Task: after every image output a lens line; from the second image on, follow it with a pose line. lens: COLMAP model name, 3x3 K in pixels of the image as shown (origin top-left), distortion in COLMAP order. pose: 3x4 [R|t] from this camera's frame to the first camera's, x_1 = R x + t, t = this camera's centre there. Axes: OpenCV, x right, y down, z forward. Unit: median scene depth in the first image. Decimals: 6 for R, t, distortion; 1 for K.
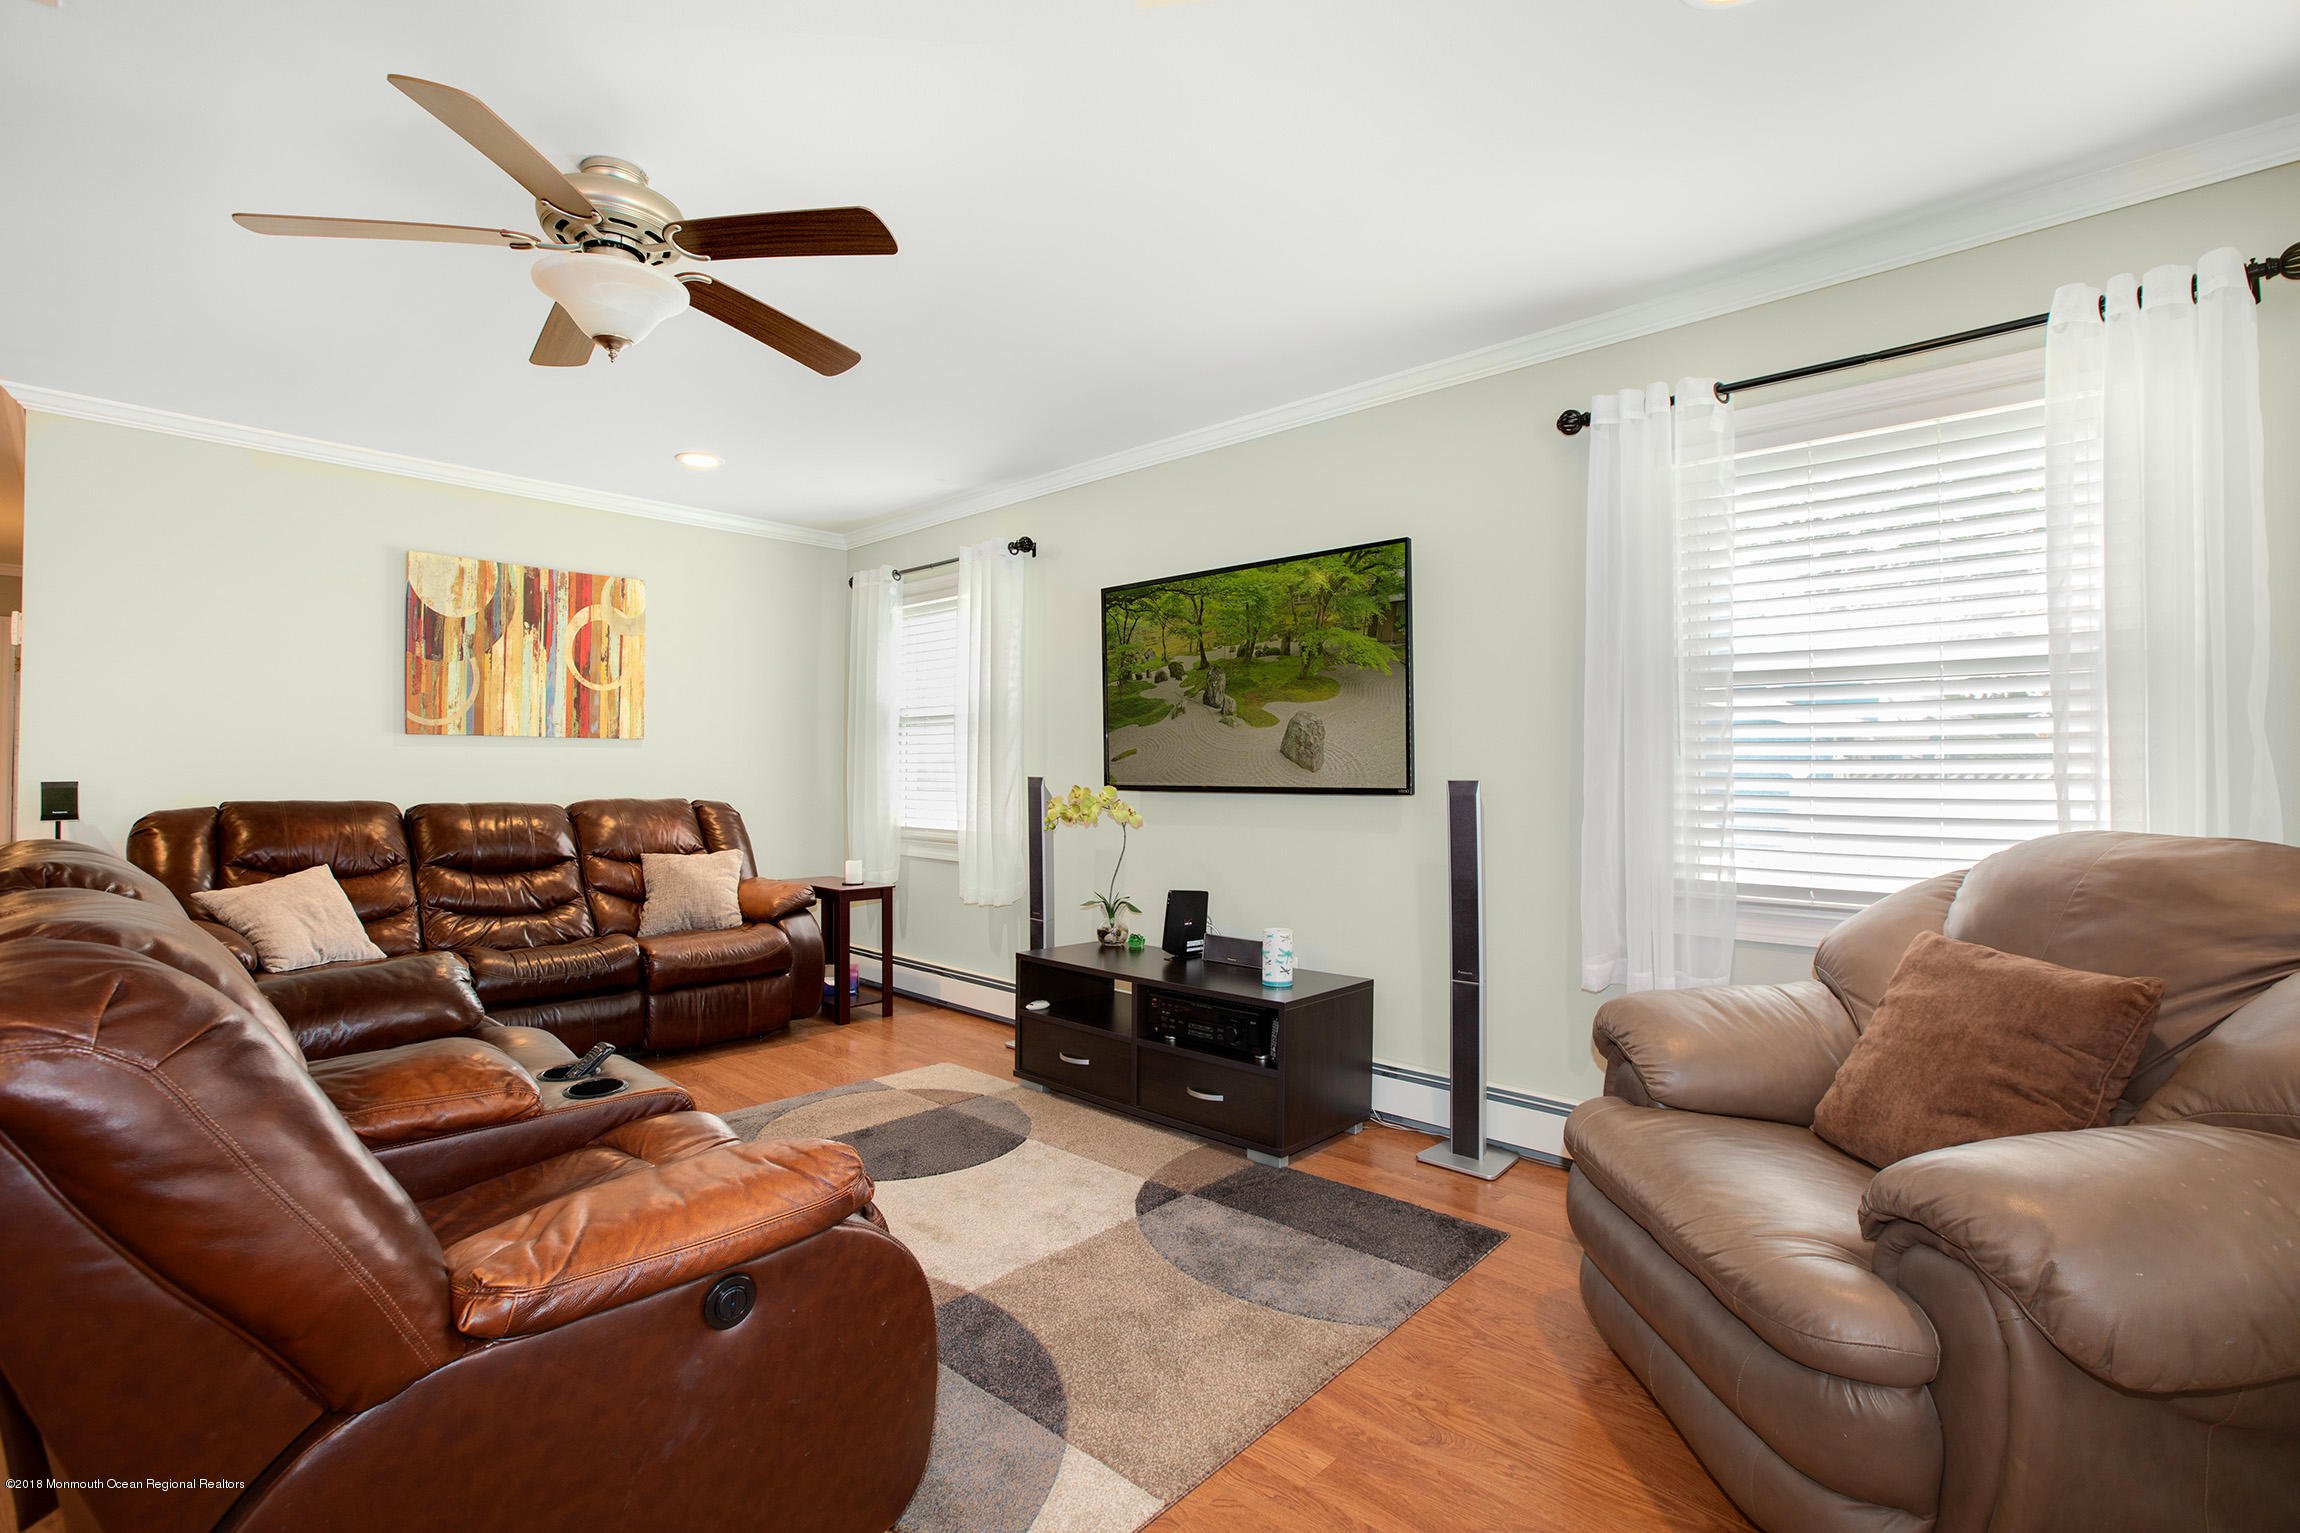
lens RADIAL K [[1068.4, 0, 1161.5], [0, 1068.4, 788.9], [0, 0, 1]] dist [-0.038606, 0.000286]
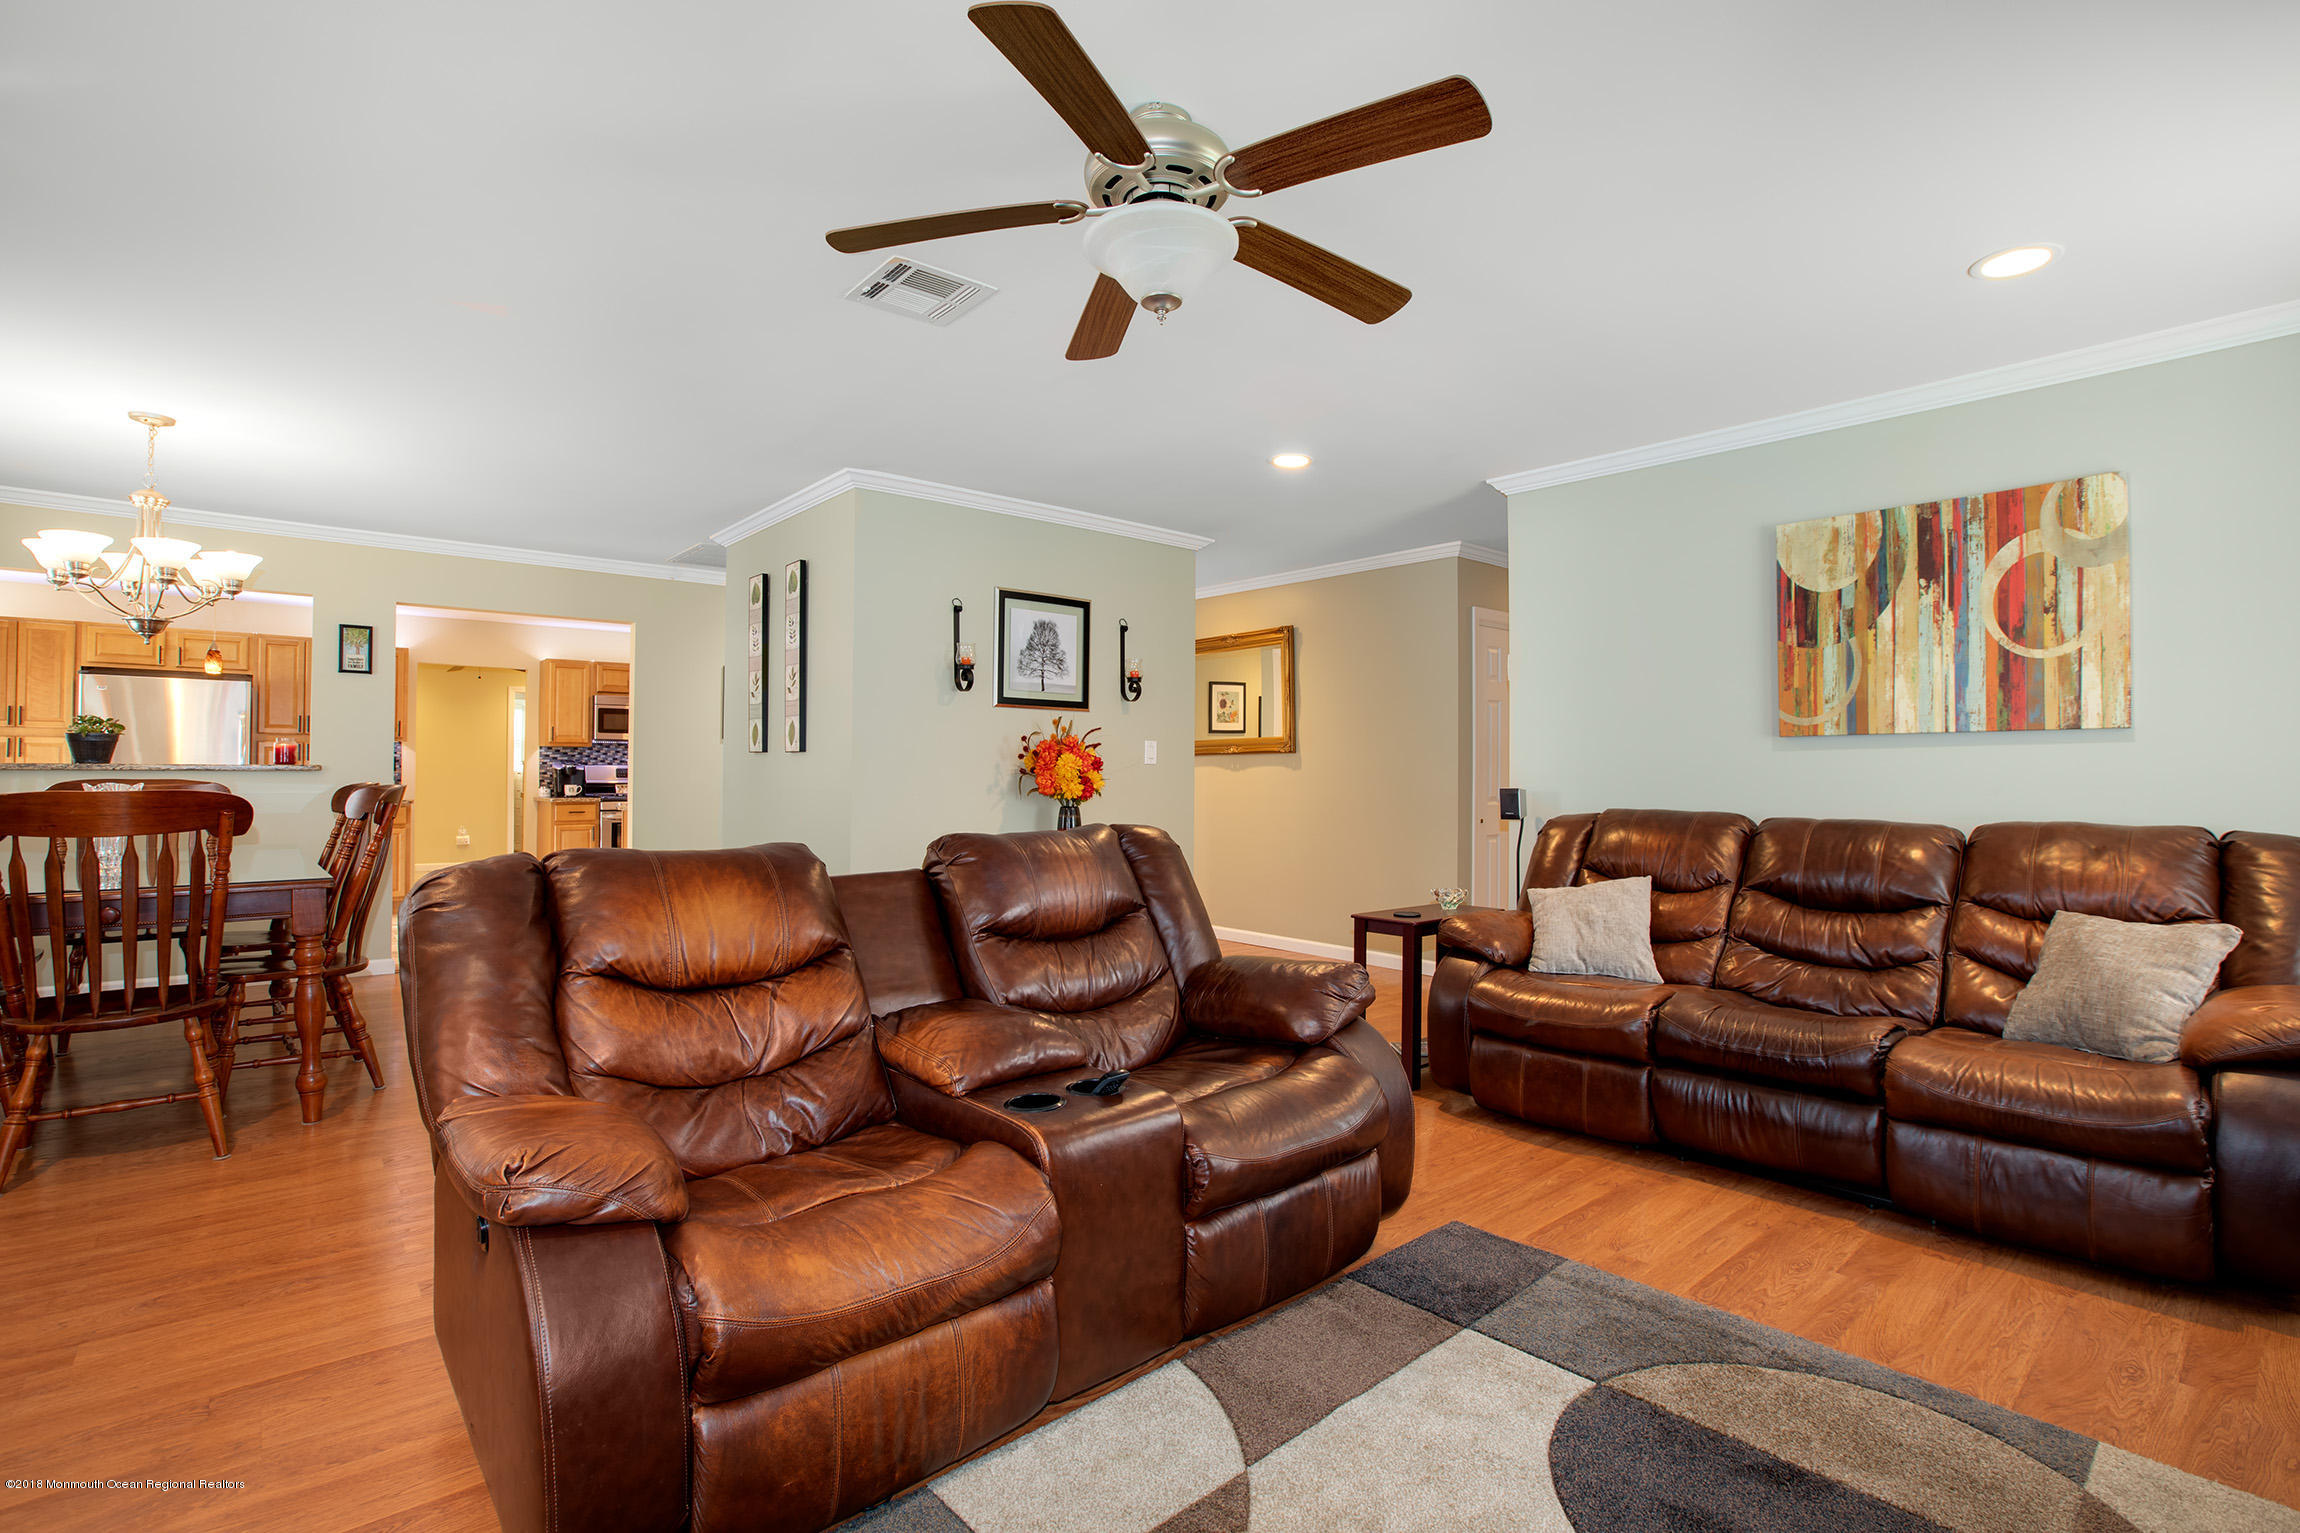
lens RADIAL K [[1068.4, 0, 1161.5], [0, 1068.4, 788.9], [0, 0, 1]] dist [-0.038606, 0.000286]
pose [[-0.128436, 0.007343, -0.991691, 0.195722], [-0.014744, 0.999848, 0.009313, -0.009452], [0.991608, 0.015817, -0.128308, 0.564069]]
